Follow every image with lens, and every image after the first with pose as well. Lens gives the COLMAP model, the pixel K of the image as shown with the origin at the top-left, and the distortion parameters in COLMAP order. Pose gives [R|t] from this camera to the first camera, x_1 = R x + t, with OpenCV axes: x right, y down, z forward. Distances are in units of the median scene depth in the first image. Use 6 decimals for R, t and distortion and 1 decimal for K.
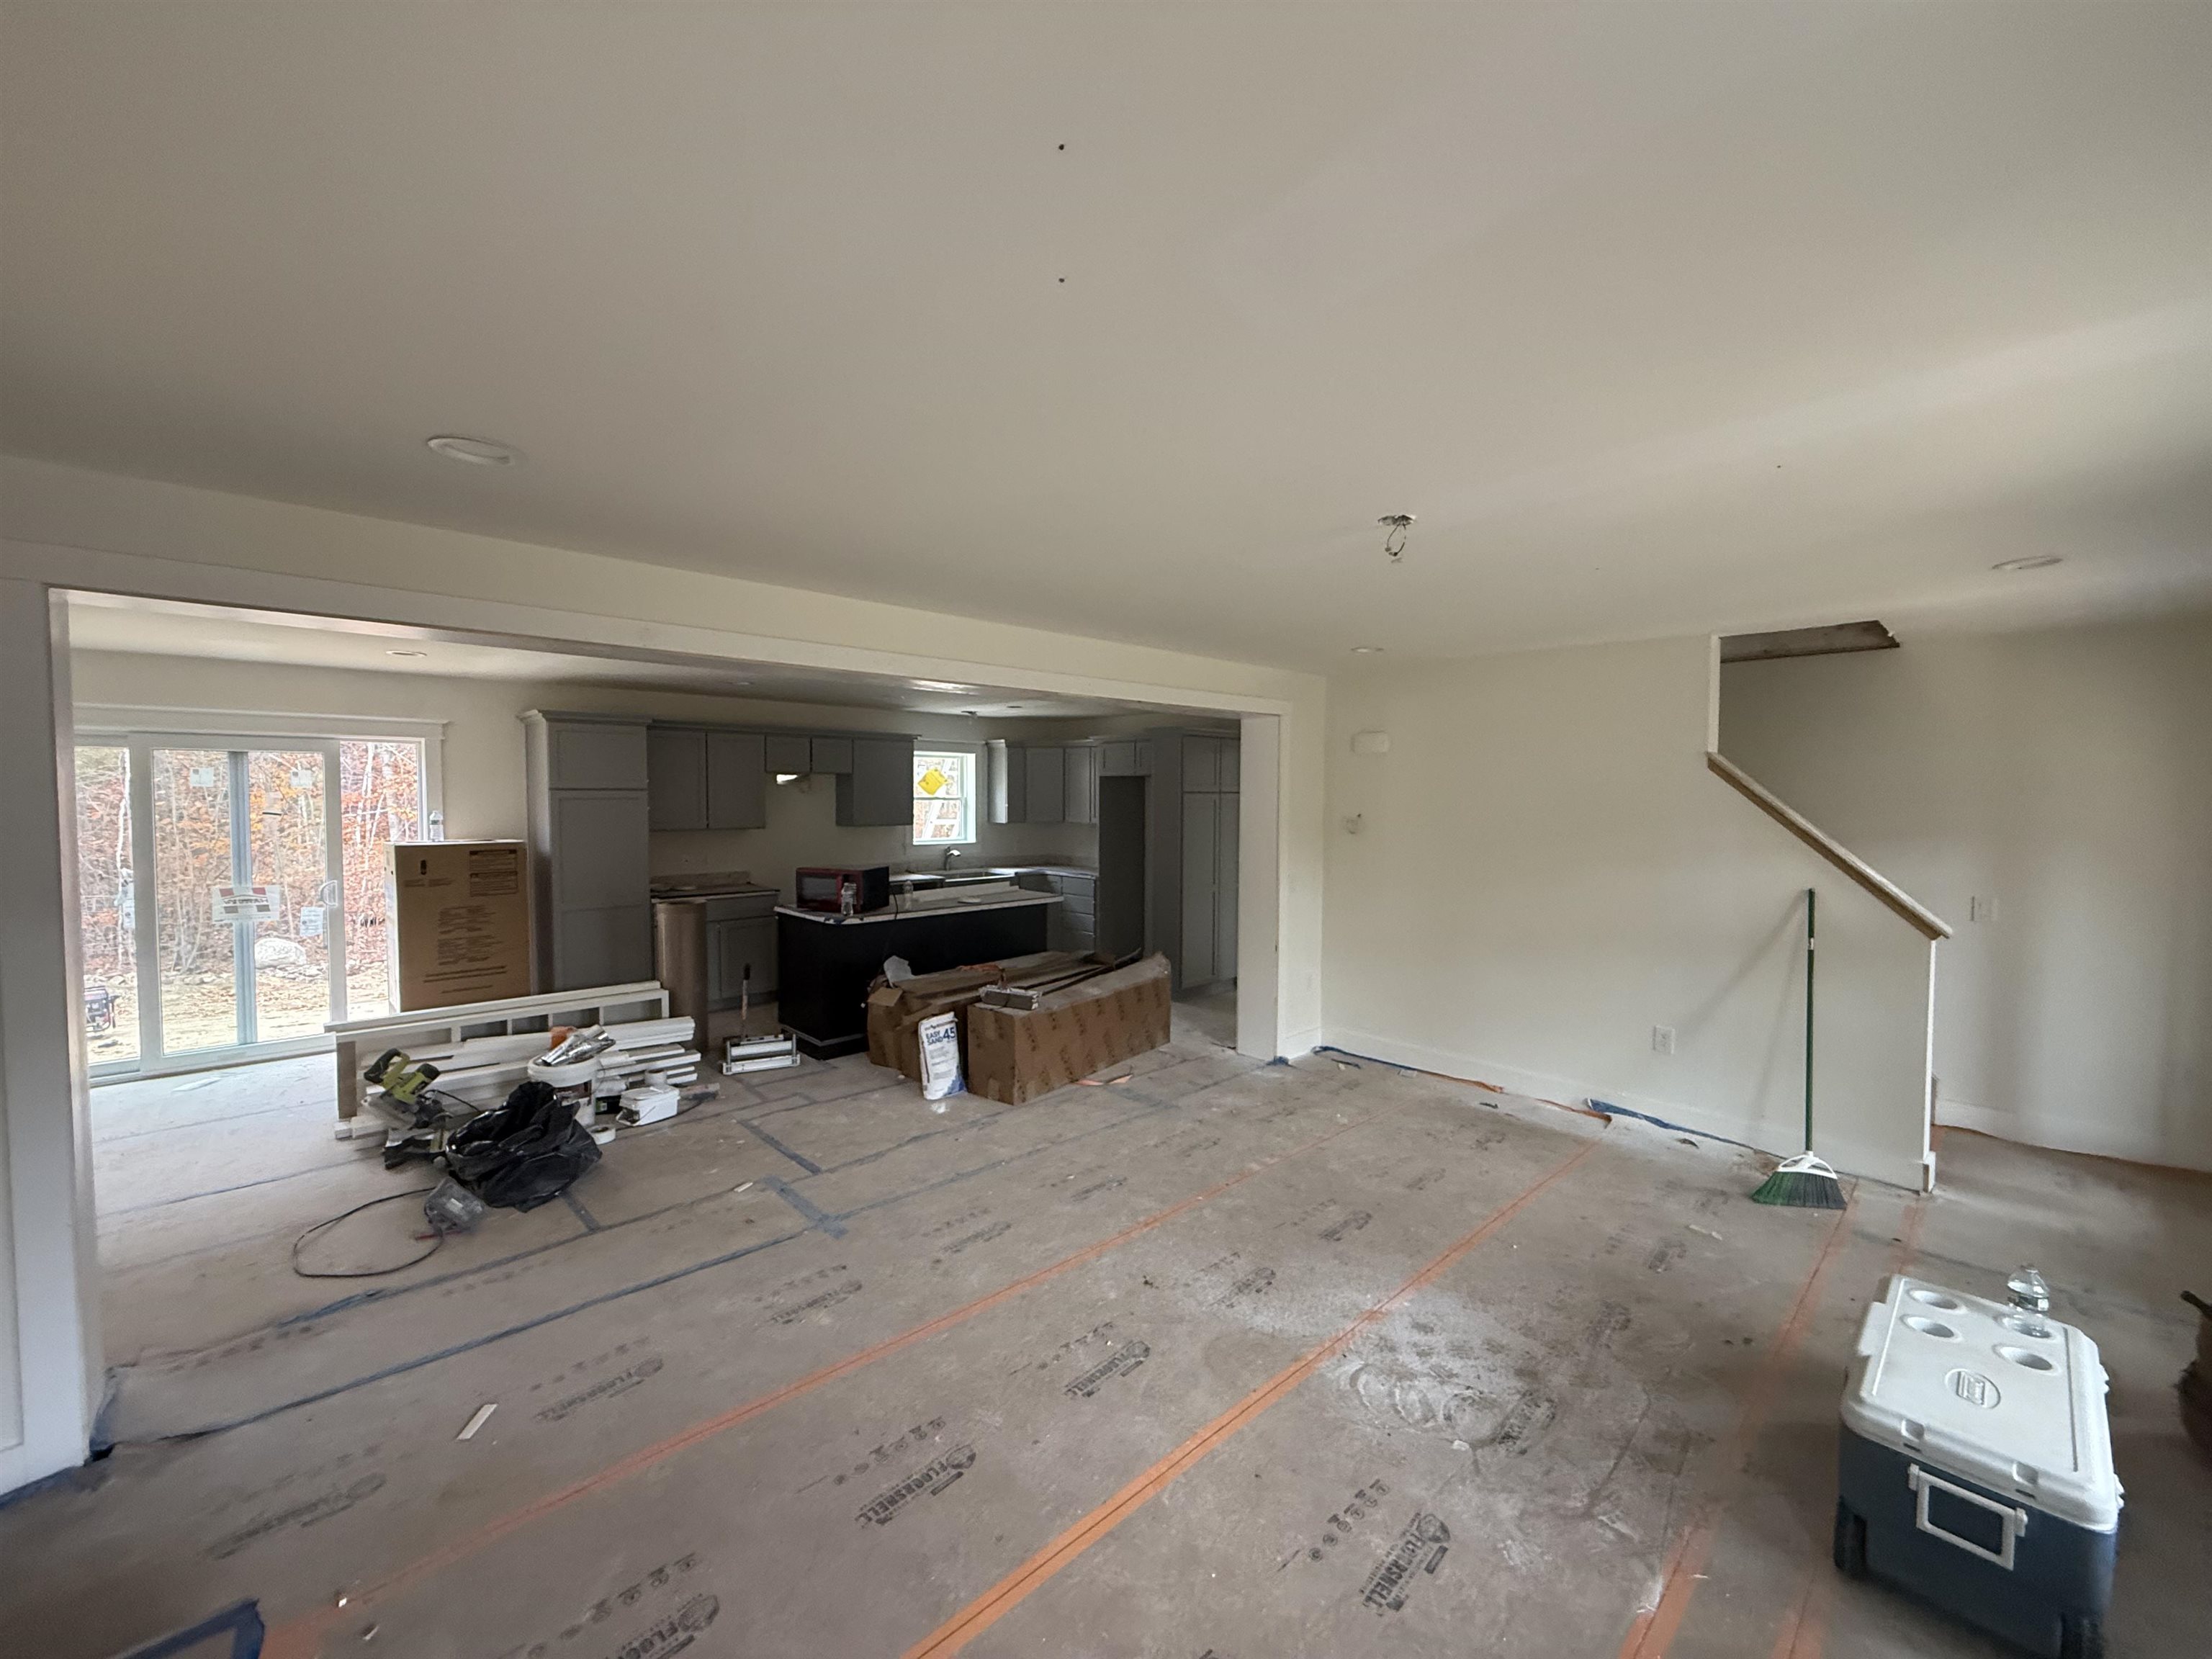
lens RADIAL K [[907.0, 0, 1106.0], [0, 907.0, 829.5], [0, 0, 1]] dist [0.000487, -0.000057]
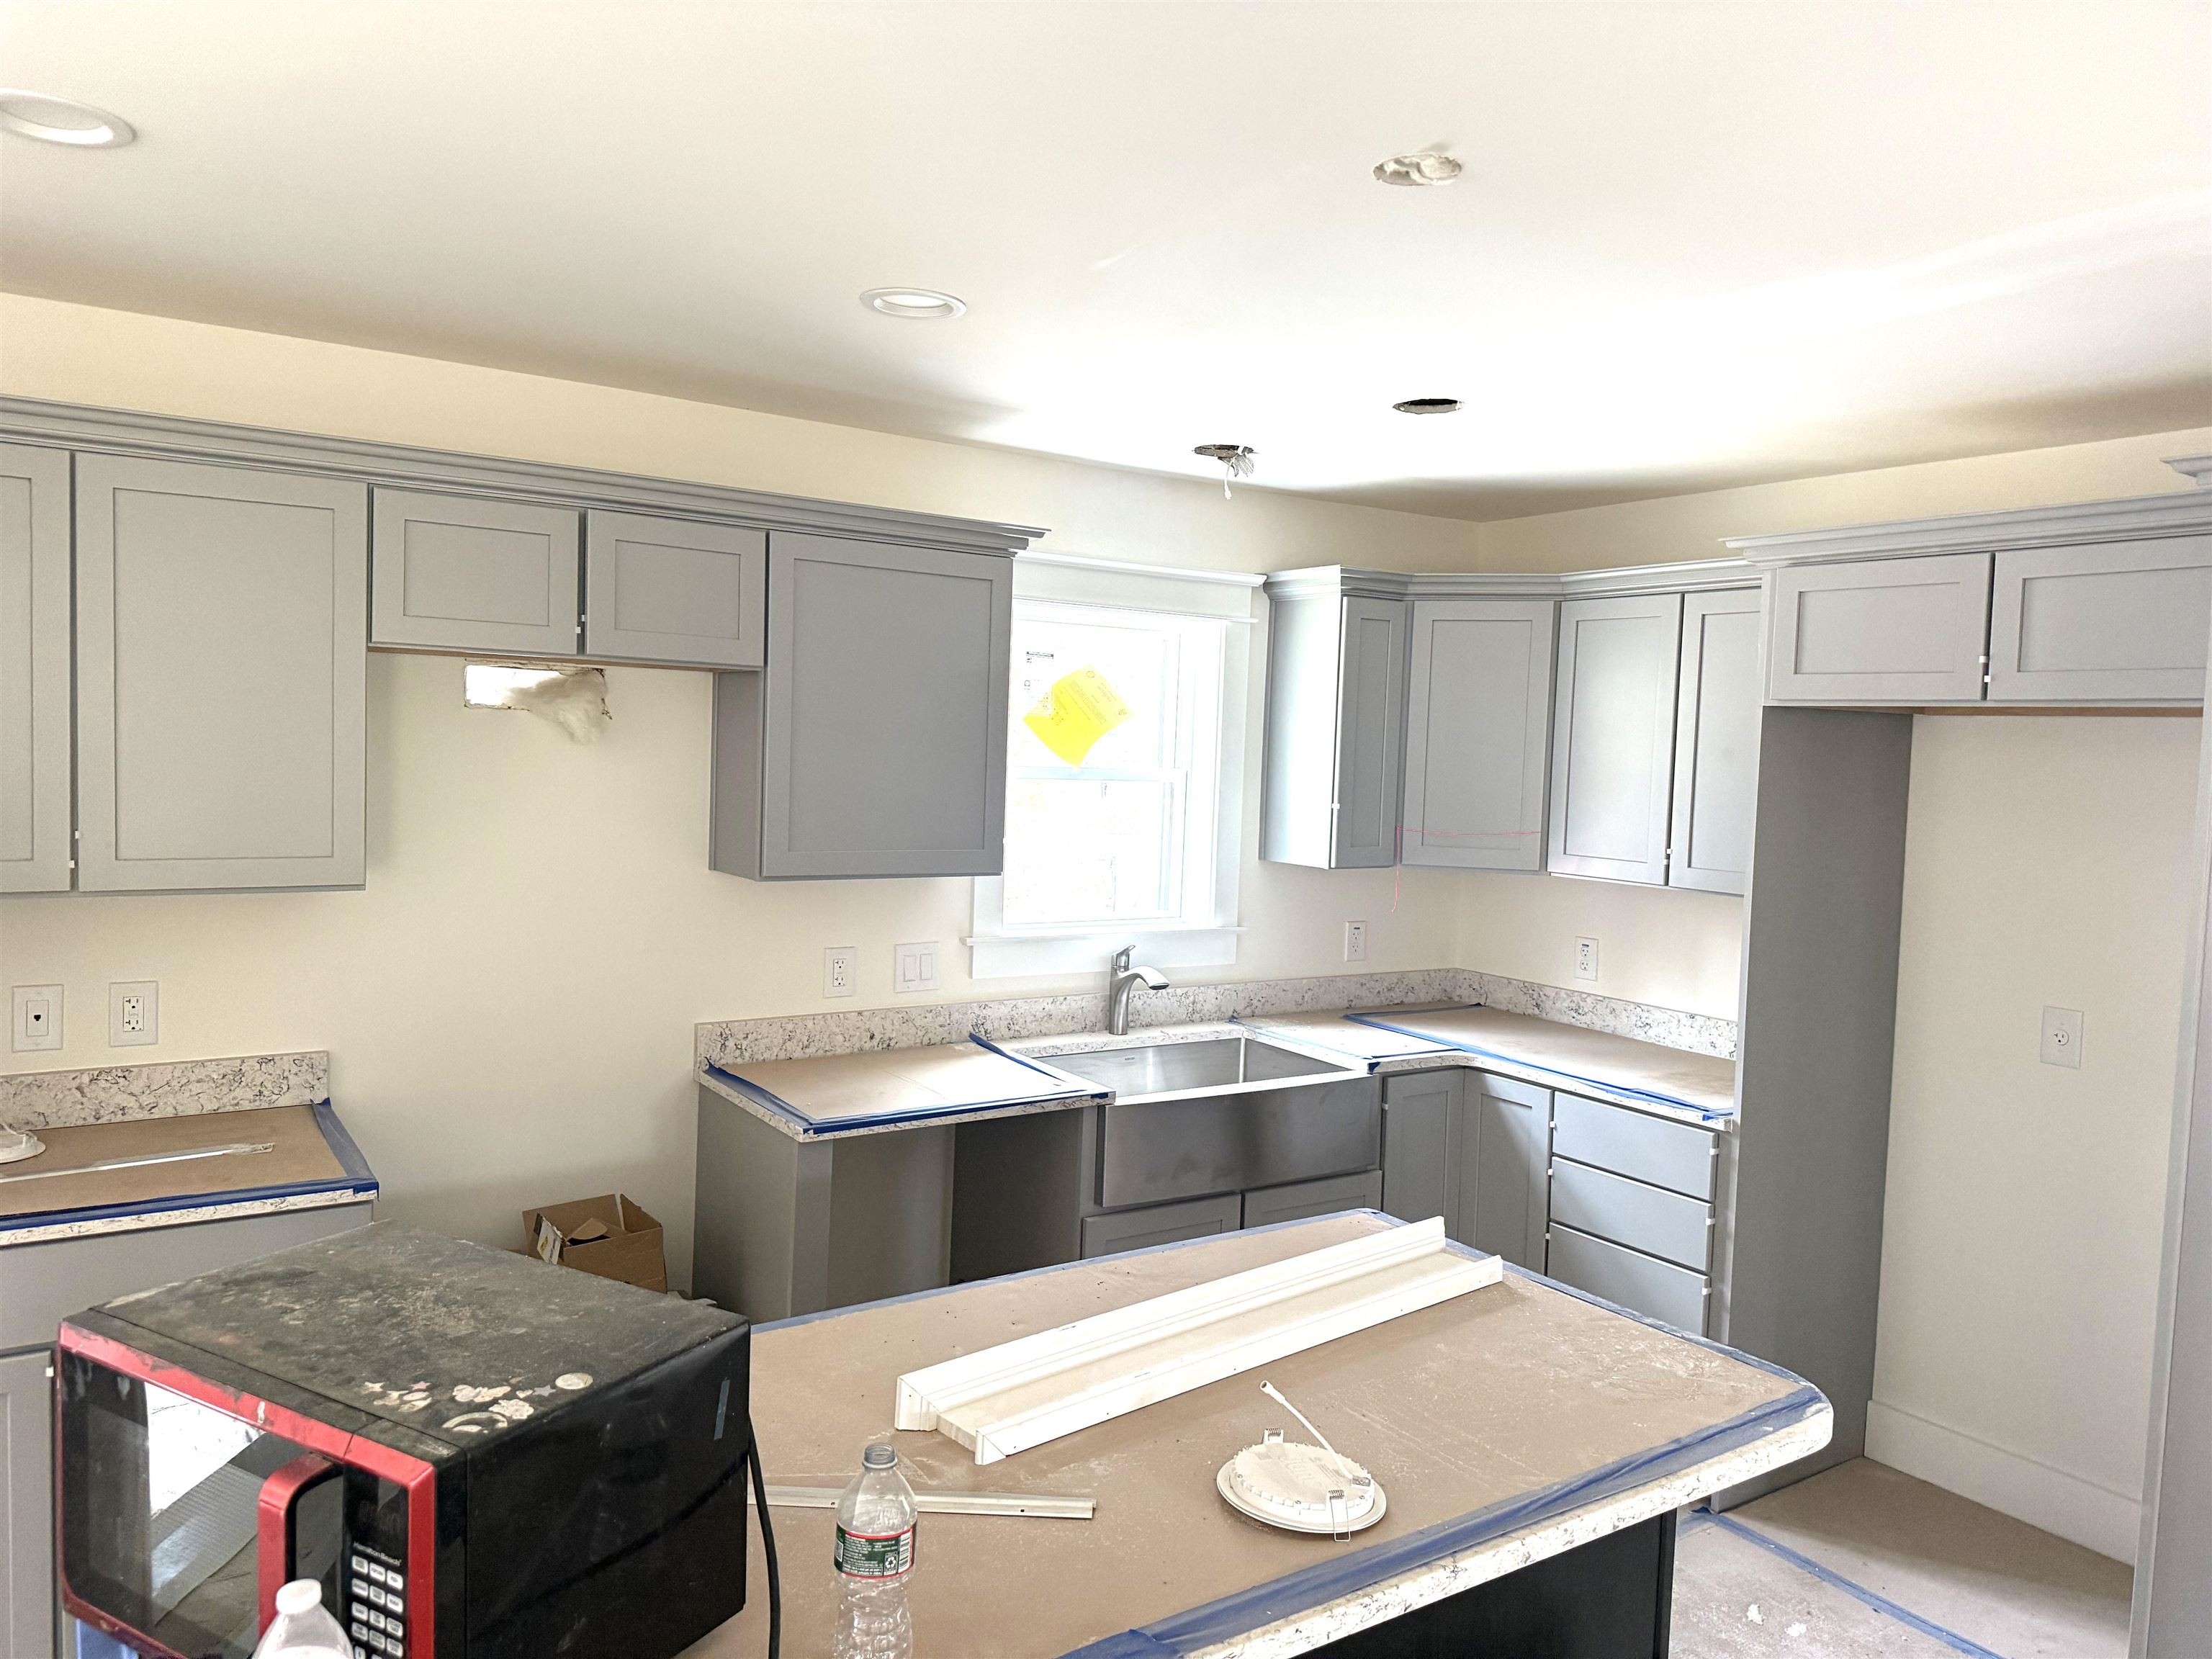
lens RADIAL K [[1543.8, 0, 1106.0], [0, 1543.8, 829.5], [0, 0, 1]] dist [0.044732, -0.073778]
pose [[0.985943, 0.034970, -0.163382, -0.163892], [-0.033911, 0.999382, 0.009267, -0.034925], [0.163605, -0.003596, 0.986519, 0.845611]]
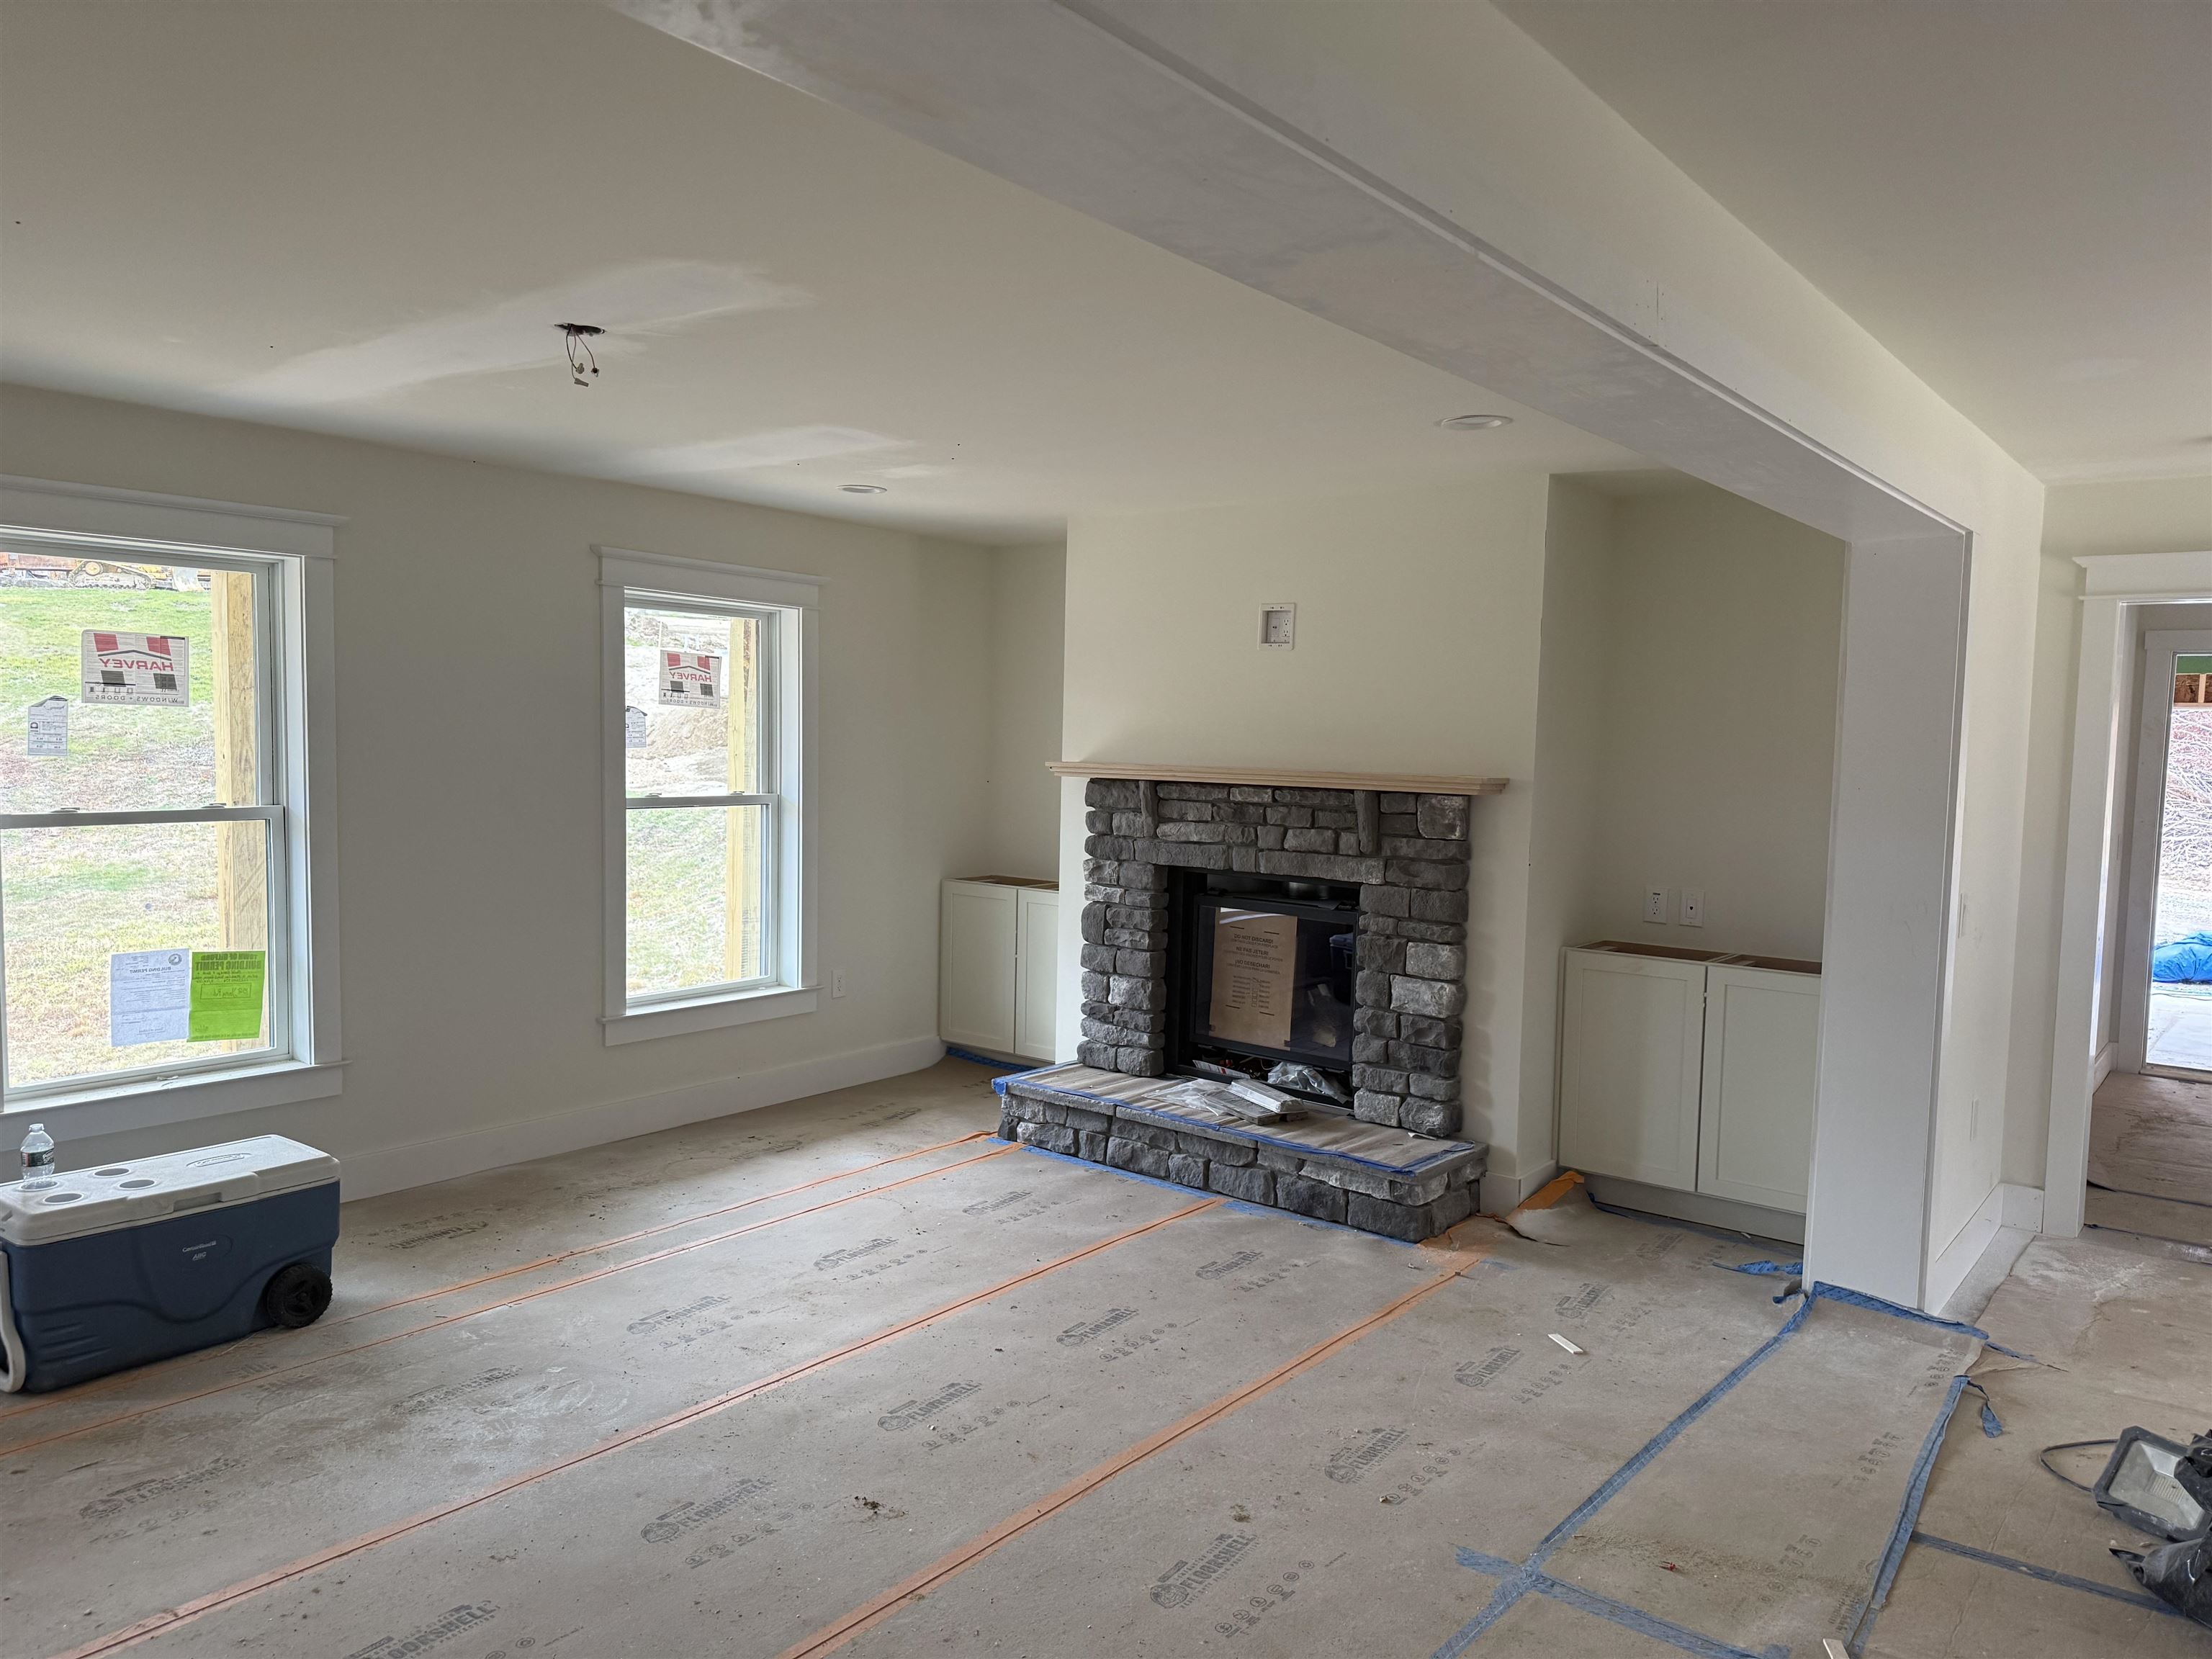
lens RADIAL K [[1543.8, 0, 1106.0], [0, 1543.8, 829.5], [0, 0, 1]] dist [0.044732, -0.073778]
pose [[-0.989158, -0.014732, -0.146118, 0.028388], [-0.030751, 0.993677, 0.107986, -0.033991], [0.143603, 0.111309, -0.983356, 1.139155]]
